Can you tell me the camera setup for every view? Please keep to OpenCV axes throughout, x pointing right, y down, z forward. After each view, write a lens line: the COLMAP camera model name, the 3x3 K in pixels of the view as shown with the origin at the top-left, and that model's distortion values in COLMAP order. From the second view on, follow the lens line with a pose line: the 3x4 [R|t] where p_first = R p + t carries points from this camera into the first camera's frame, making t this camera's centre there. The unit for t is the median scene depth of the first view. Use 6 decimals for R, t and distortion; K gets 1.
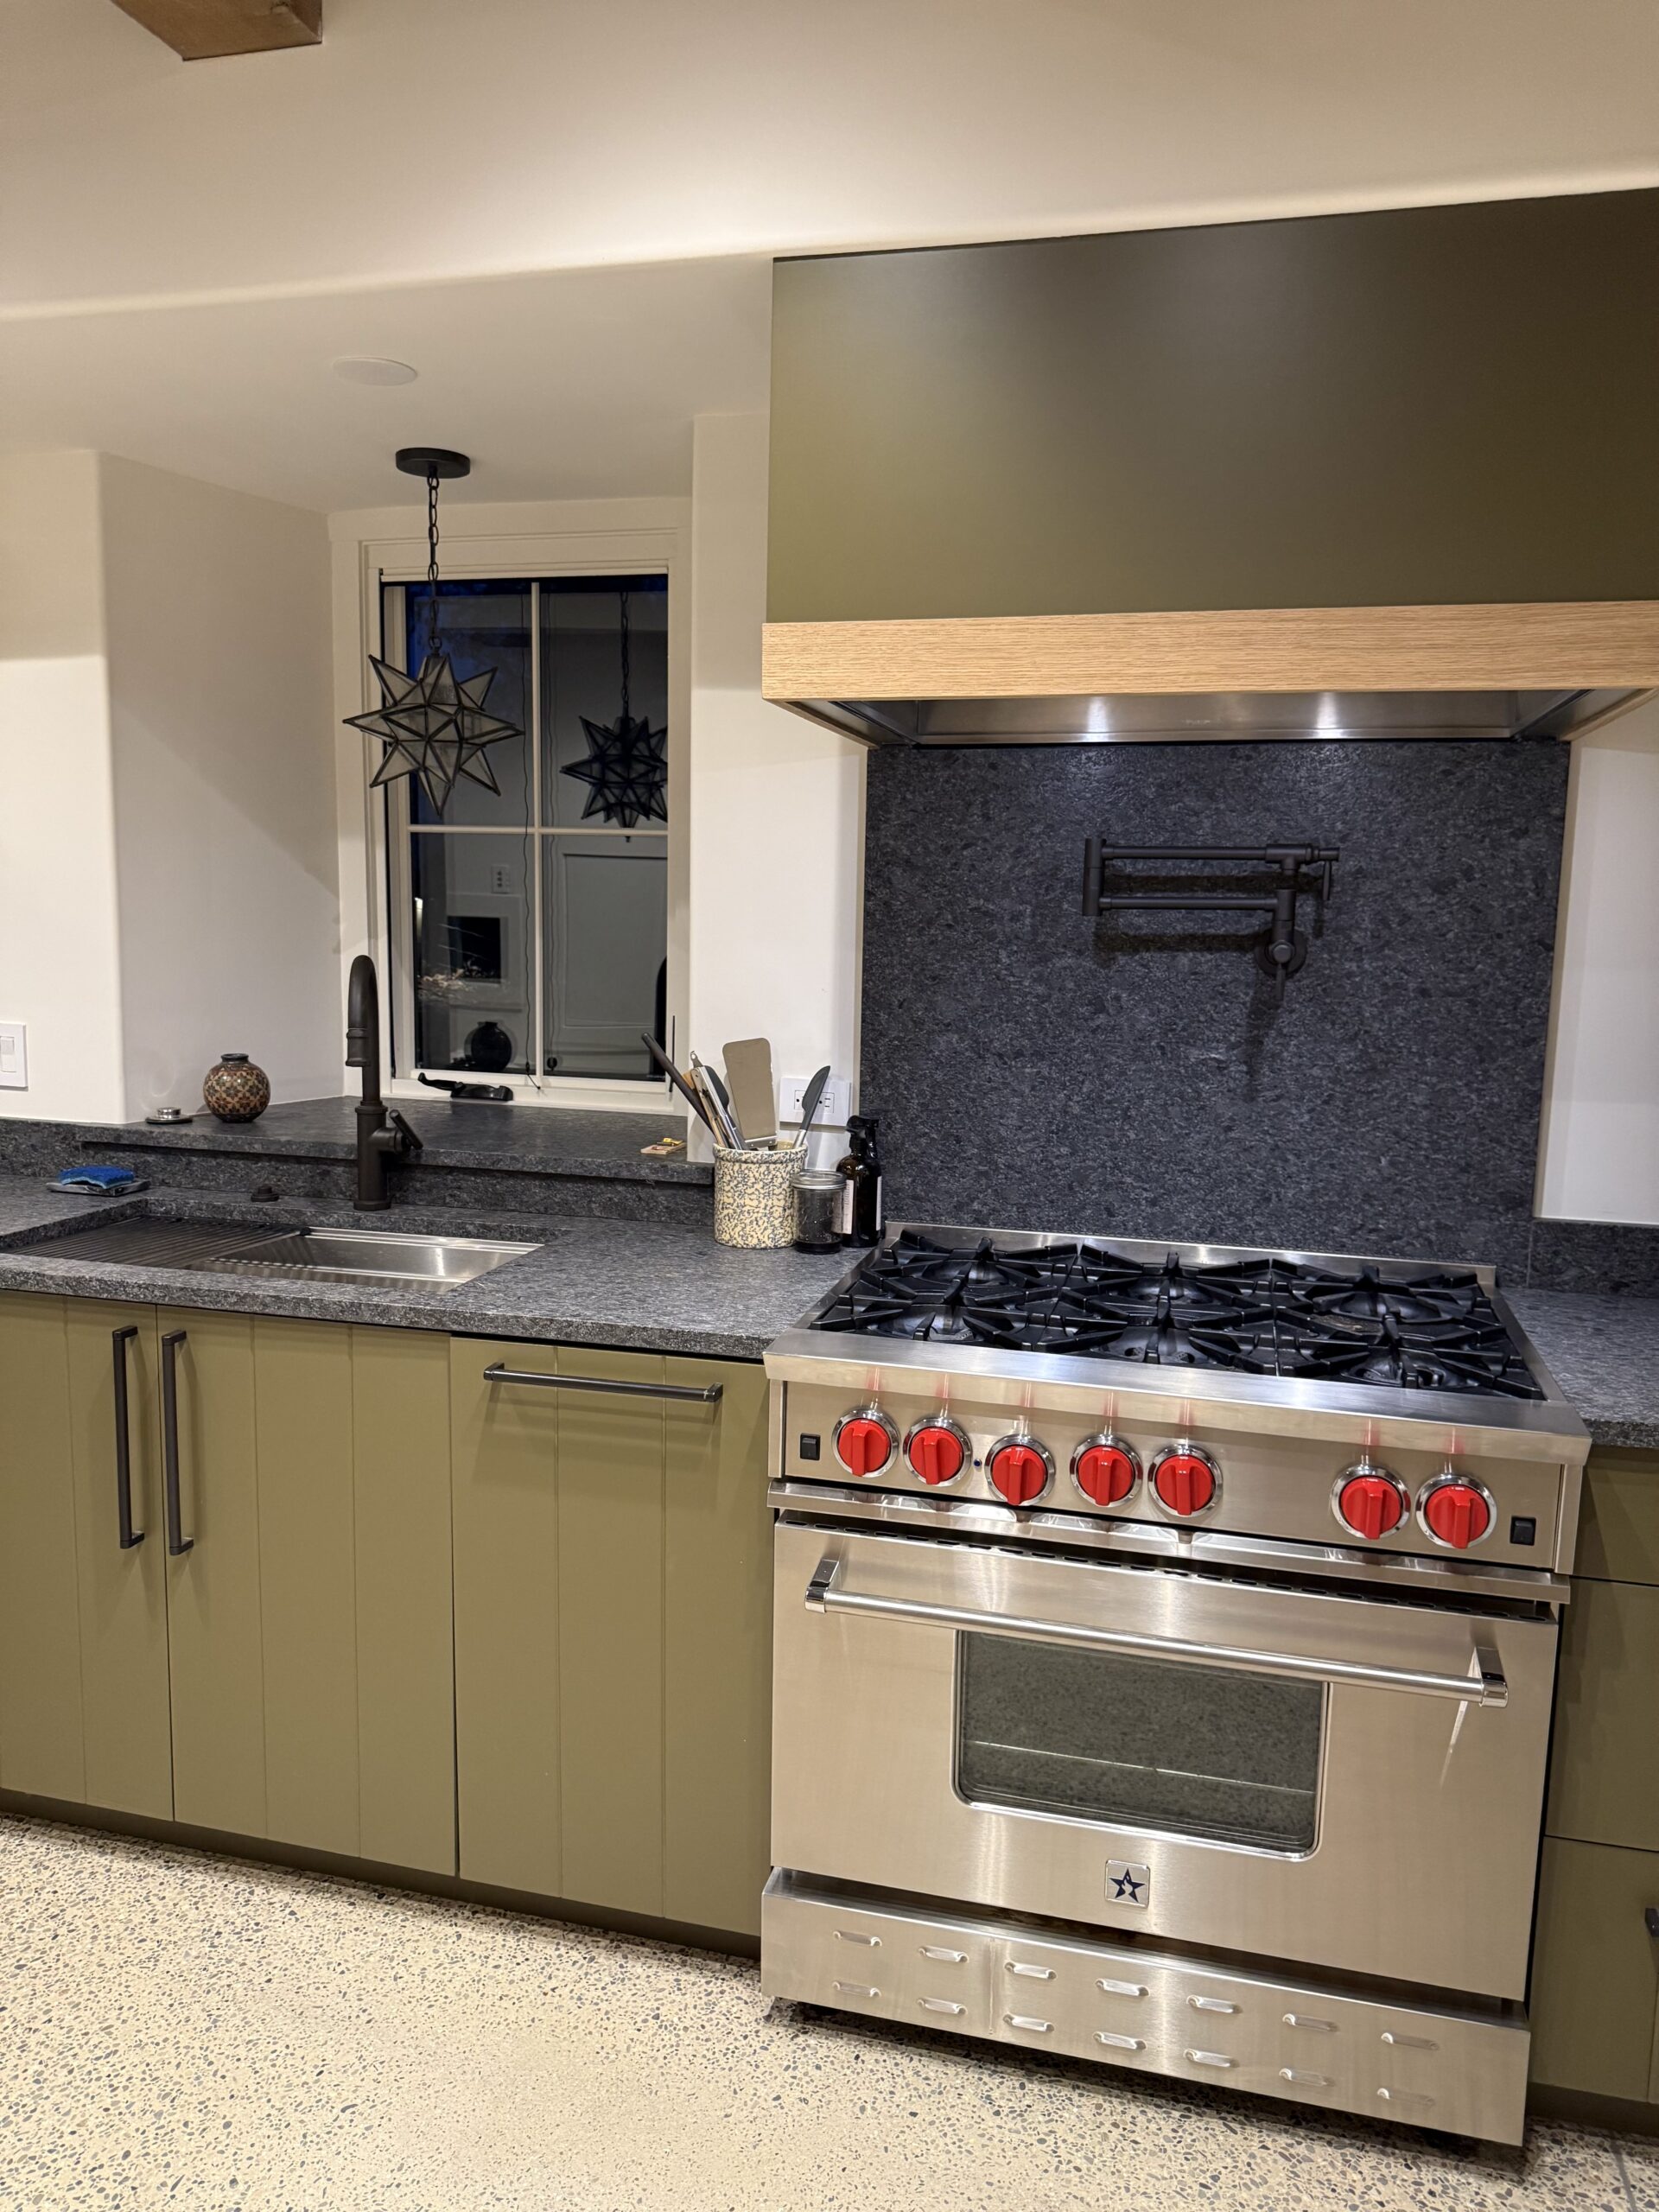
lens RADIAL K [[1546.6, 0, 832.7], [0, 1546.6, 1115.9], [0, 0, 1]] dist [0.152590, -0.308962]
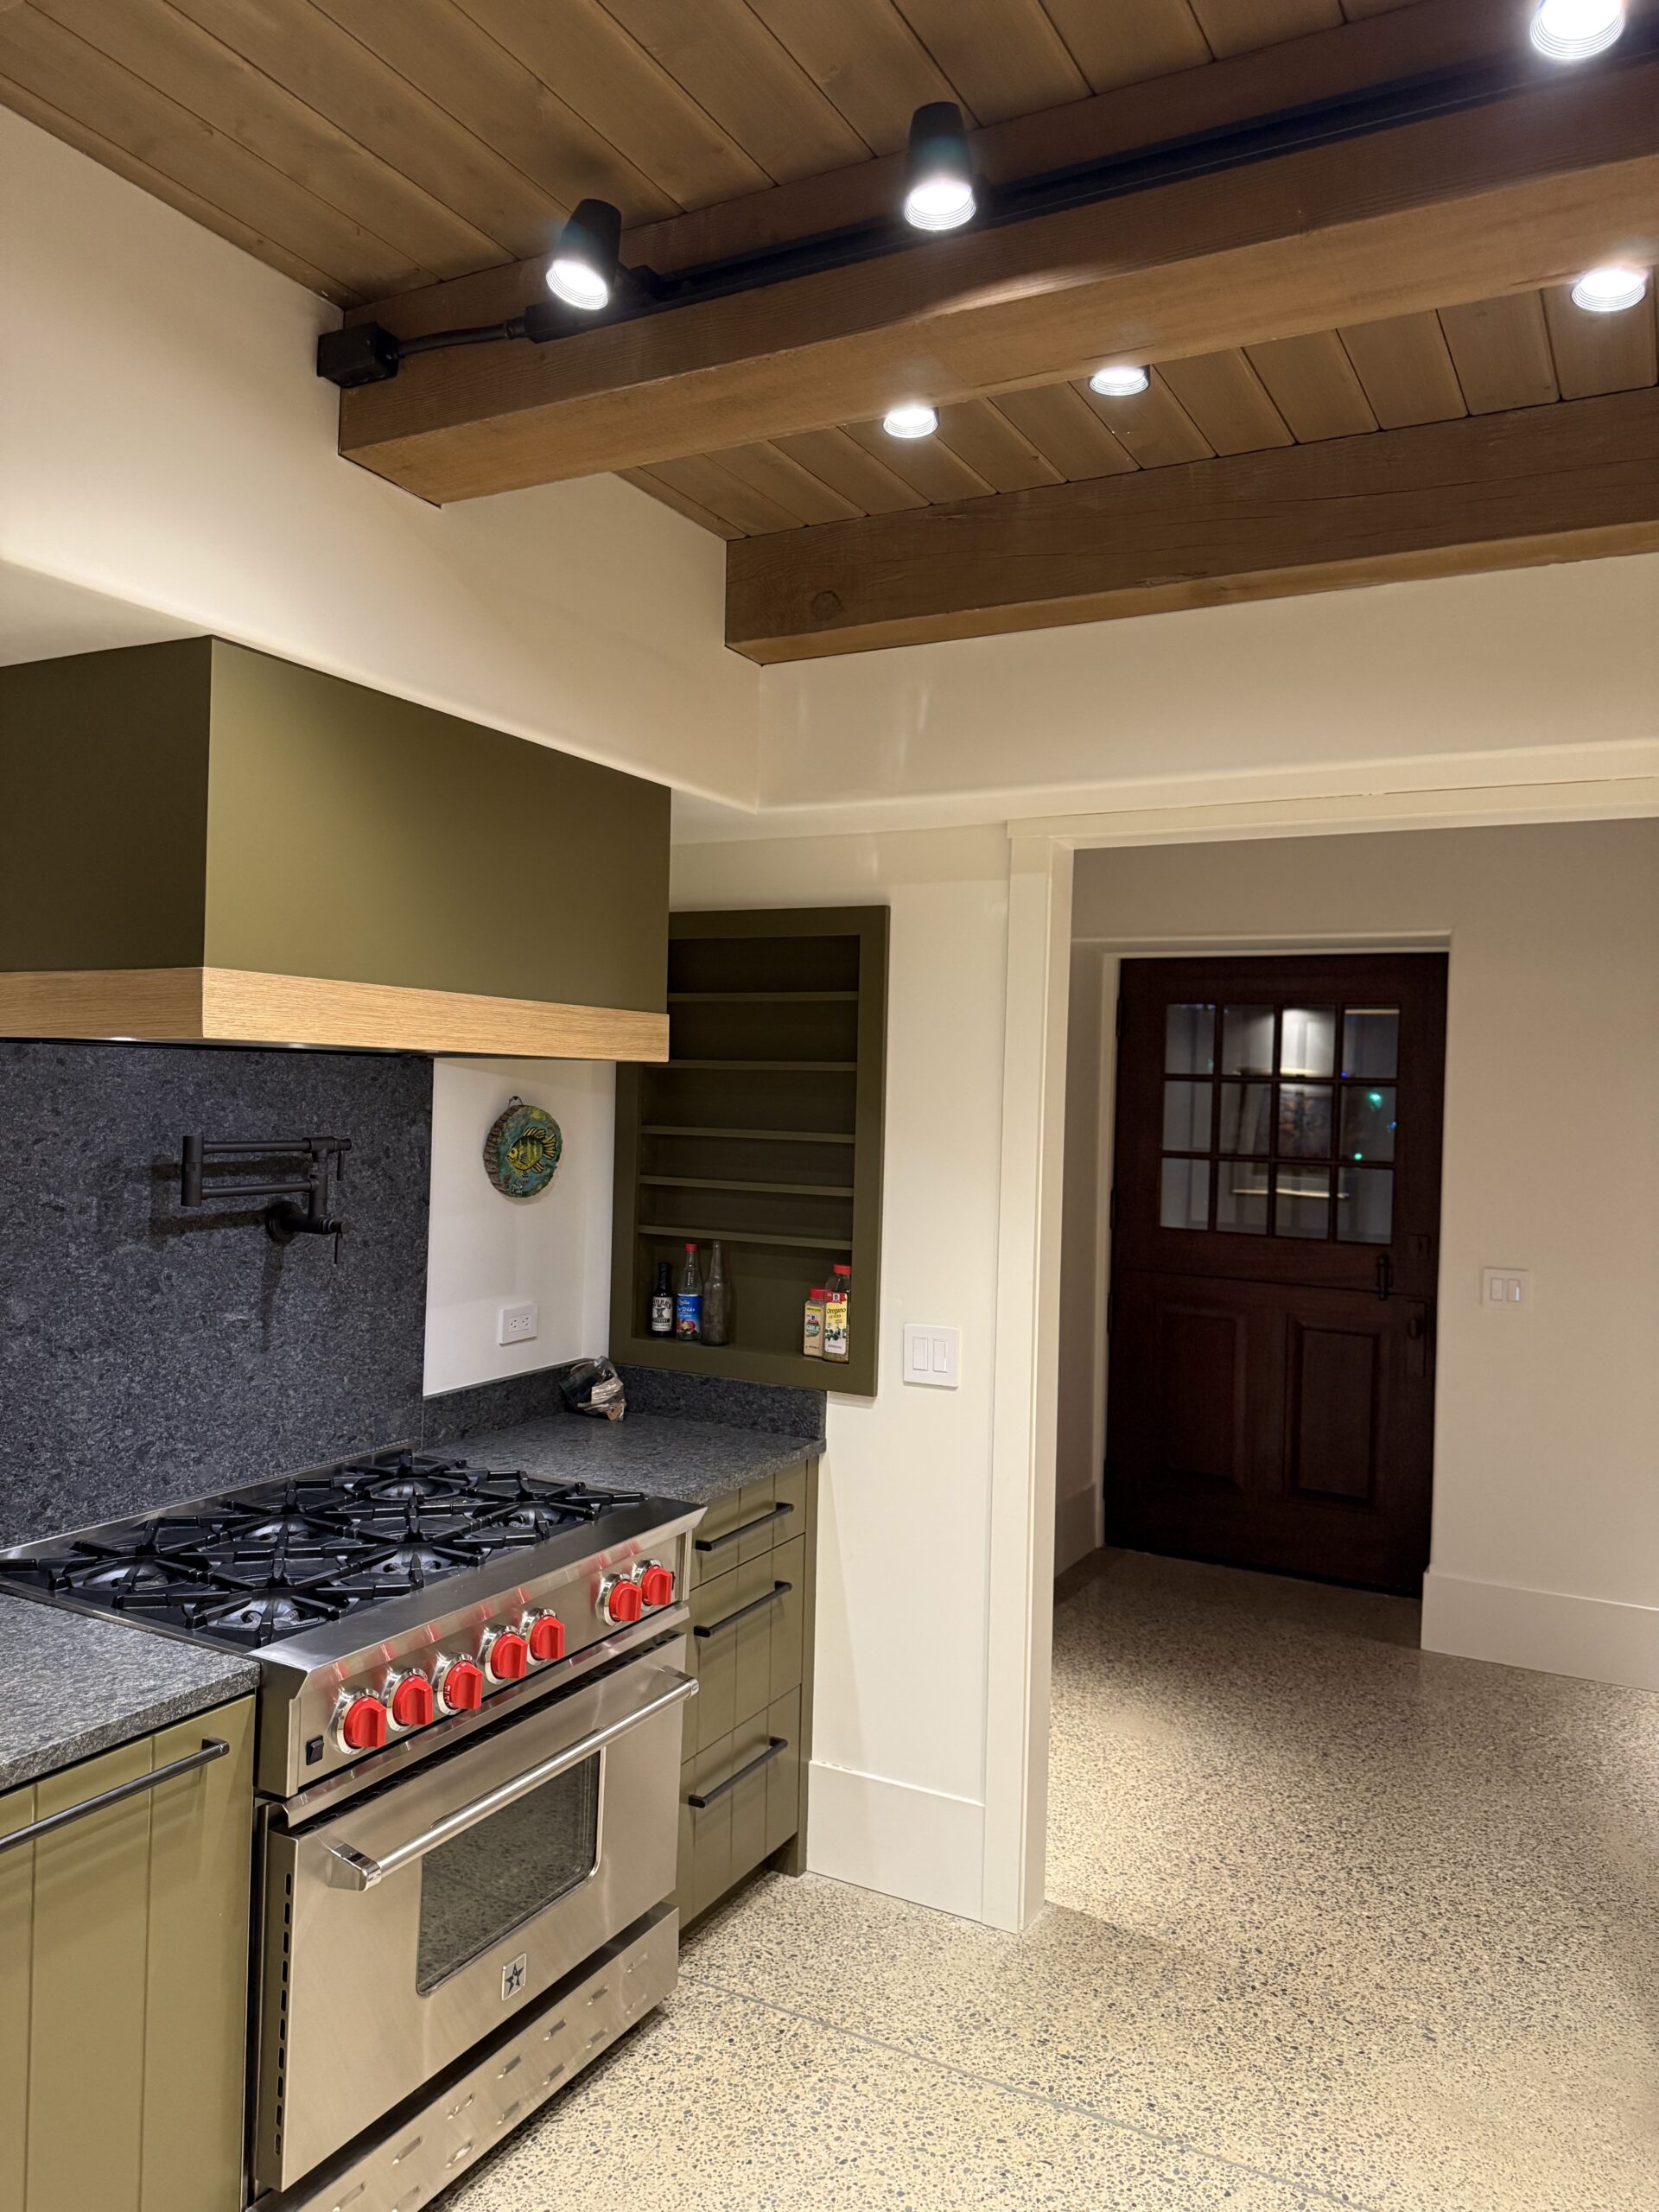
lens RADIAL K [[1577.9, 0, 829.5], [0, 1577.9, 1106.0], [0, 0, 1]] dist [0.031679, -0.038473]
pose [[0.235370, -0.026642, 0.971541, -0.770091], [0.110213, 0.993908, 0.000555, -0.144507], [-0.965637, 0.106946, 0.236873, 0.295792]]
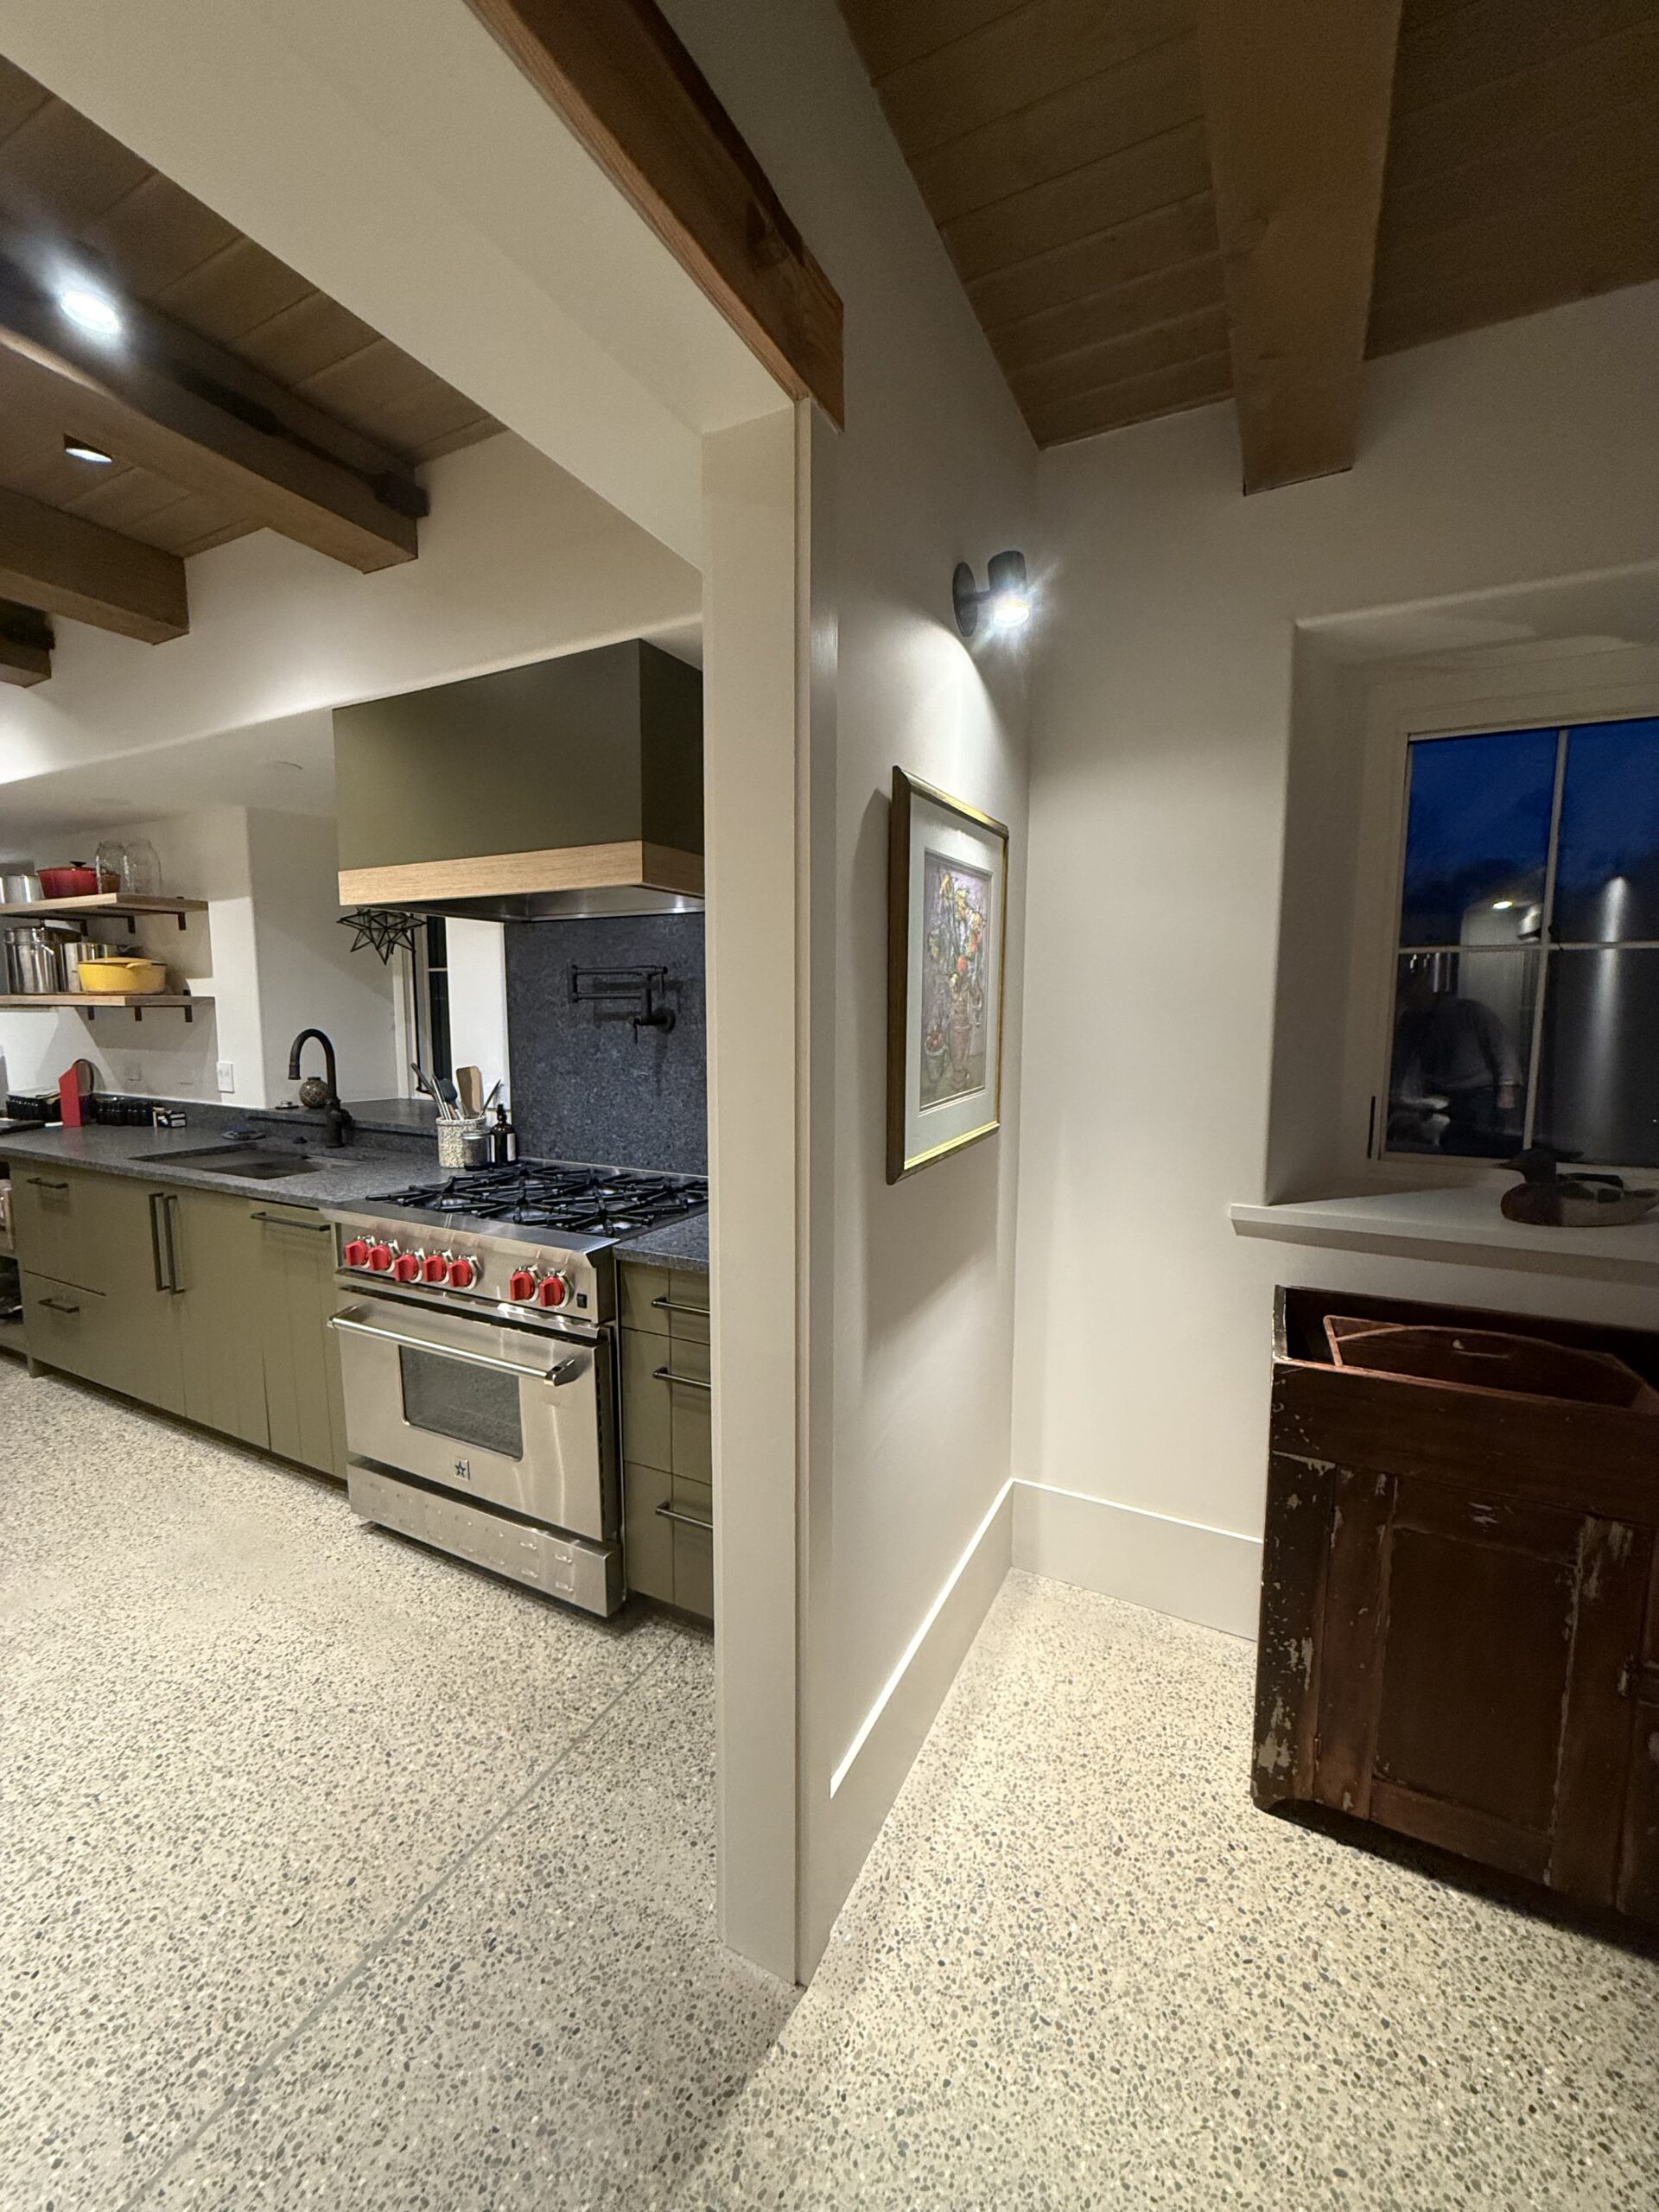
lens RADIAL K [[880.4, 0, 826.7], [0, 880.4, 1098.7], [0, 0, 1]] dist [-0.001137, -0.000036]
pose [[0.975817, 0.003171, -0.218564, 0.711492], [-0.009982, 0.999498, -0.030064, 0.024827], [0.218359, 0.031519, 0.975359, -0.028861]]
